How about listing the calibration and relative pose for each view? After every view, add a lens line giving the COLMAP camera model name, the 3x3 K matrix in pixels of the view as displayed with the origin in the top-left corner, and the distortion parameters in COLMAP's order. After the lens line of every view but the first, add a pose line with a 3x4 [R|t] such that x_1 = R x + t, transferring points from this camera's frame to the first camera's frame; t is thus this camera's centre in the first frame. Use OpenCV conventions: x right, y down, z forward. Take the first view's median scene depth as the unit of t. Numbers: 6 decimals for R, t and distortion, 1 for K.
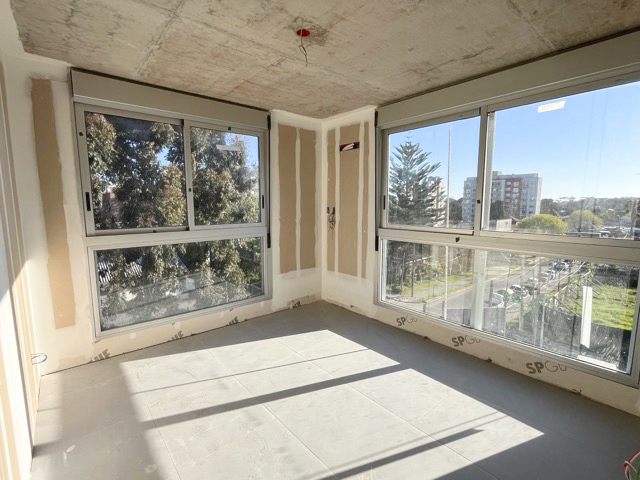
lens RADIAL K [[303.9, 0, 318.9], [0, 303.9, 238.2], [0, 0, 1]] dist [0.001278, 0.000345]
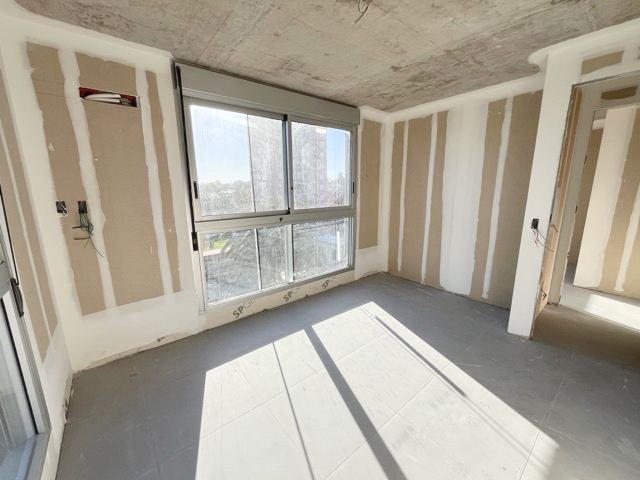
lens RADIAL K [[258.0, 0, 318.6], [0, 258.0, 239.6], [0, 0, 1]] dist [0.000459, -0.000072]
pose [[0.027376, -0.192926, 0.980831, -0.534188], [0.131428, 0.973376, 0.187792, -0.083040], [-0.990948, 0.123767, 0.052003, 0.719363]]
